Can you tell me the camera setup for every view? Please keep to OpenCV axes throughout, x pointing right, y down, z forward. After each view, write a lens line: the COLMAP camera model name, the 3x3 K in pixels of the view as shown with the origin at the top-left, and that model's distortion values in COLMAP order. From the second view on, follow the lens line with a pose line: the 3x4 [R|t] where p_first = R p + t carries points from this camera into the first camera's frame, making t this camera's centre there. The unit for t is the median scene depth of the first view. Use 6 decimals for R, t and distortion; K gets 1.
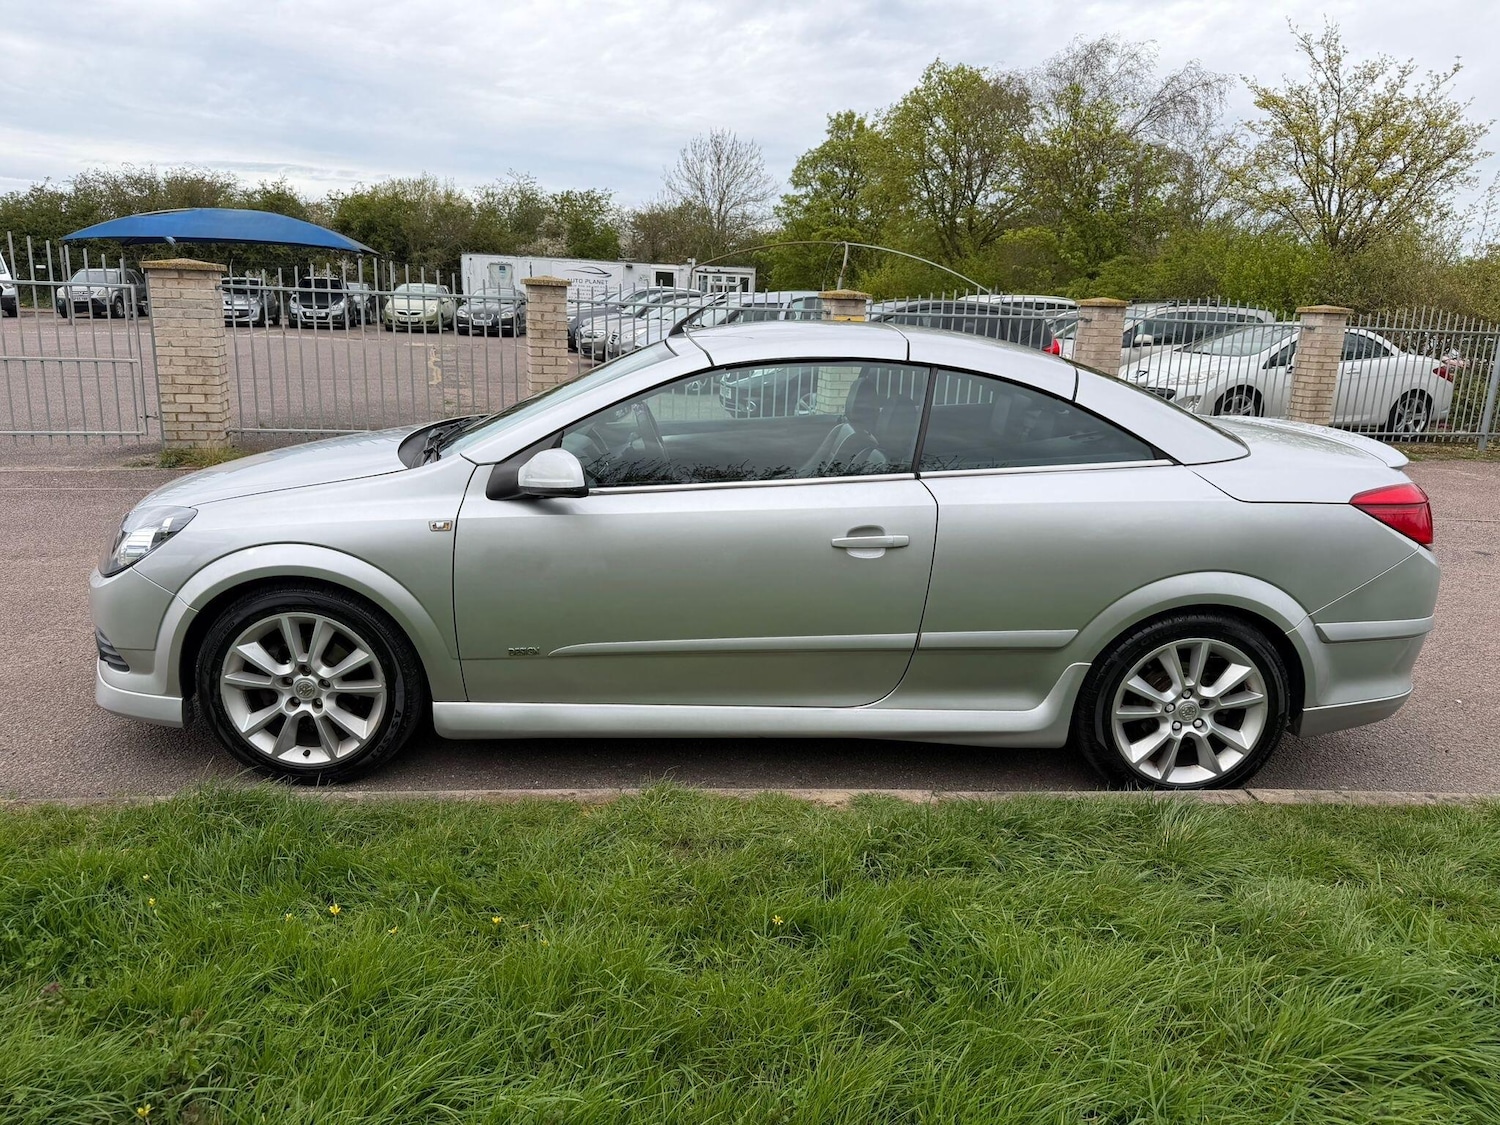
lens RADIAL K [[1091.5, 0, 755.1], [0, 1091.5, 567.1], [0, 0, 1]] dist [-0.001992, -0.002836]
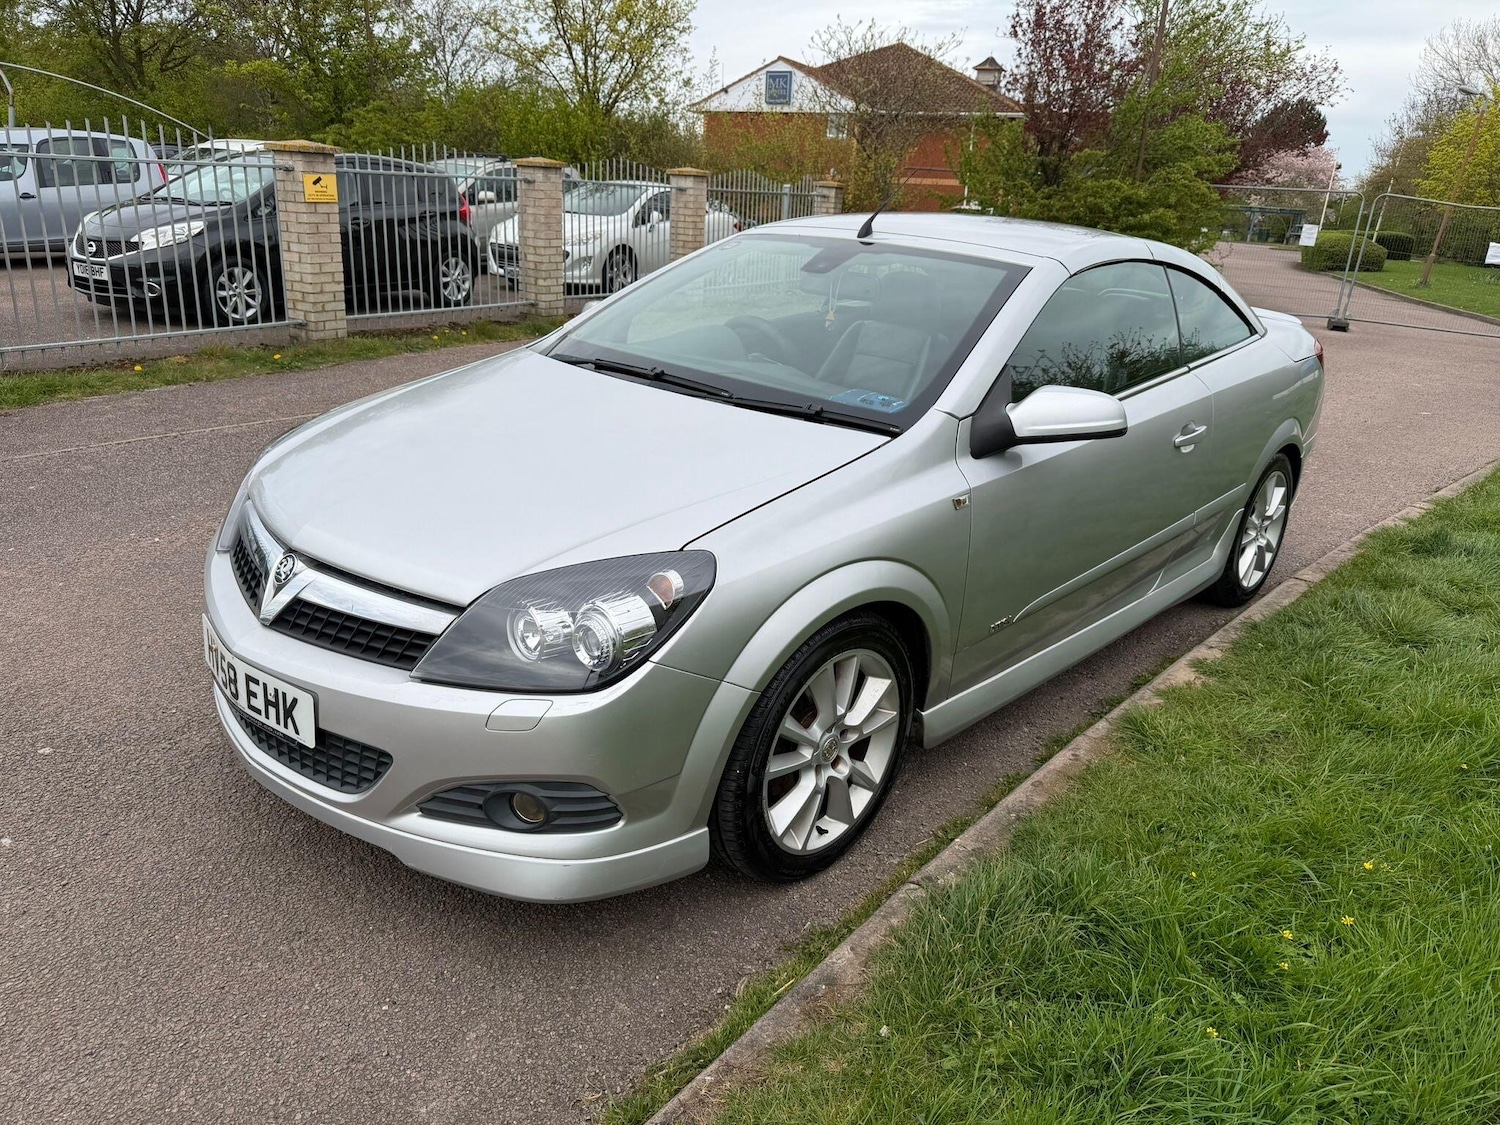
lens RADIAL K [[1063.2, 0, 745.3], [0, 1063.2, 589.8], [0, 0, 1]] dist [0.003290, -0.002293]
pose [[0.703388, -0.246055, 0.666860, -0.576694], [0.139067, 0.967681, 0.210366, -0.095808], [-0.697069, -0.055231, 0.714874, 0.346875]]
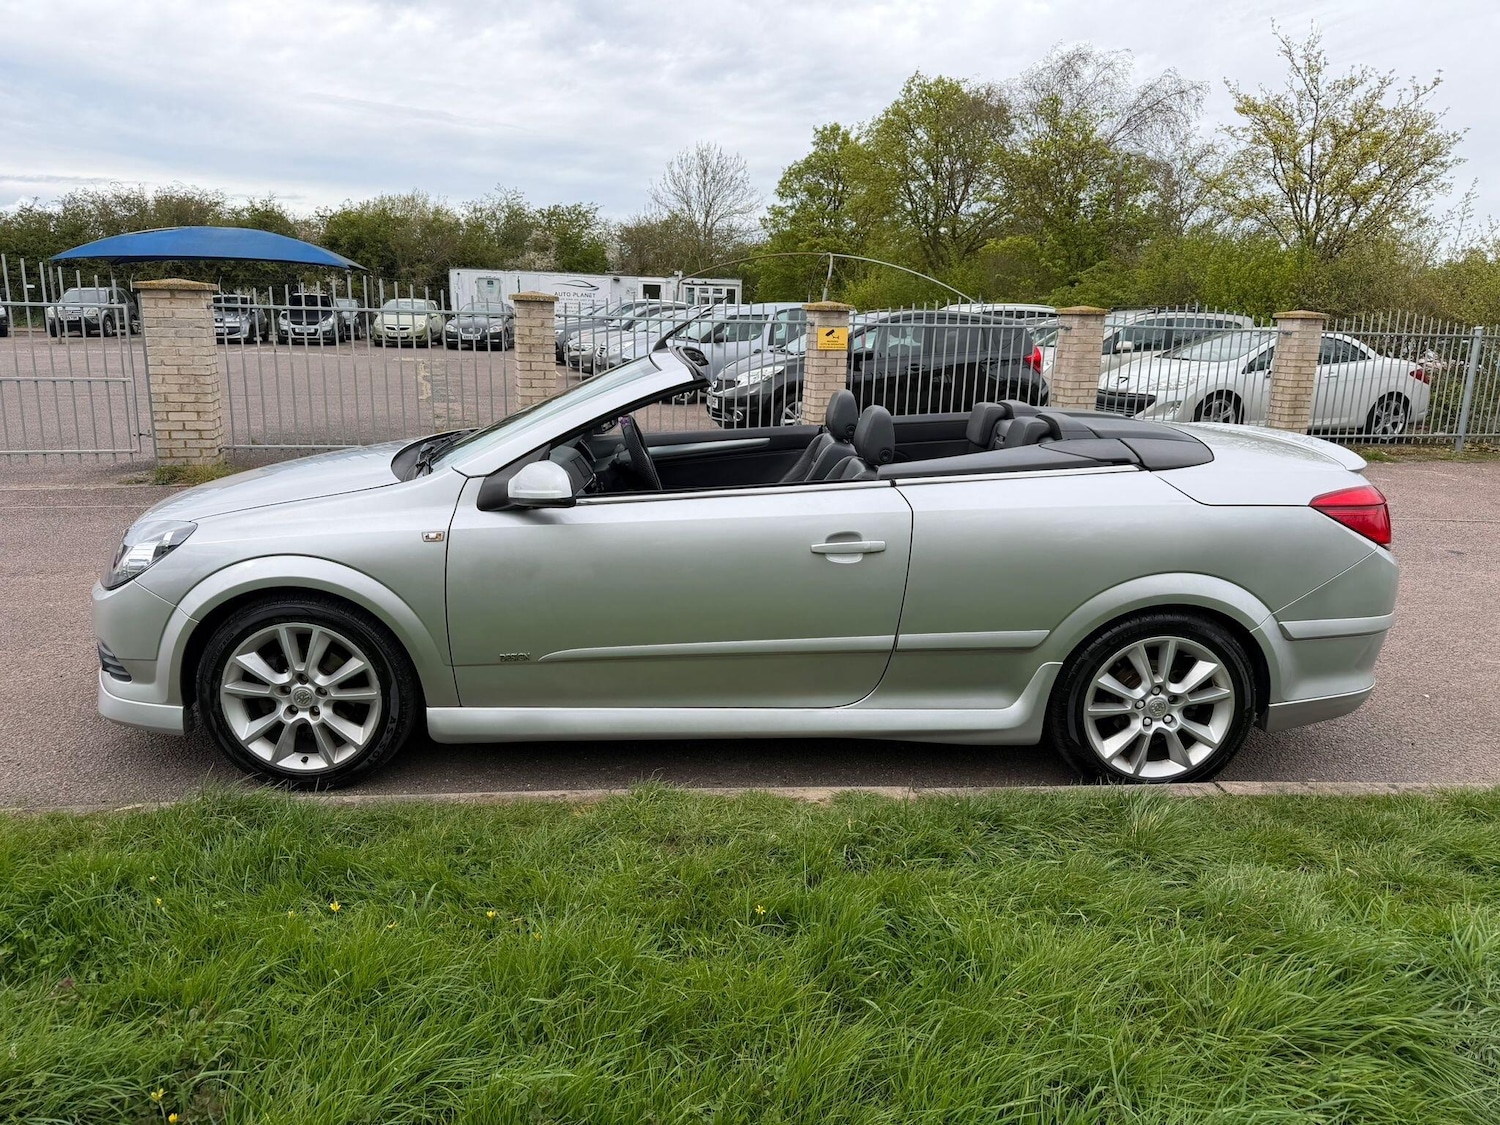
lens RADIAL K [[1091.5, 0, 755.1], [0, 1091.5, 567.1], [0, 0, 1]] dist [-0.001992, -0.002836]
pose [[0.999886, -0.013113, 0.007475, 0.006157], [0.013178, 0.999876, -0.008609, 0.002116], [-0.007361, 0.008706, 0.999935, -0.024125]]
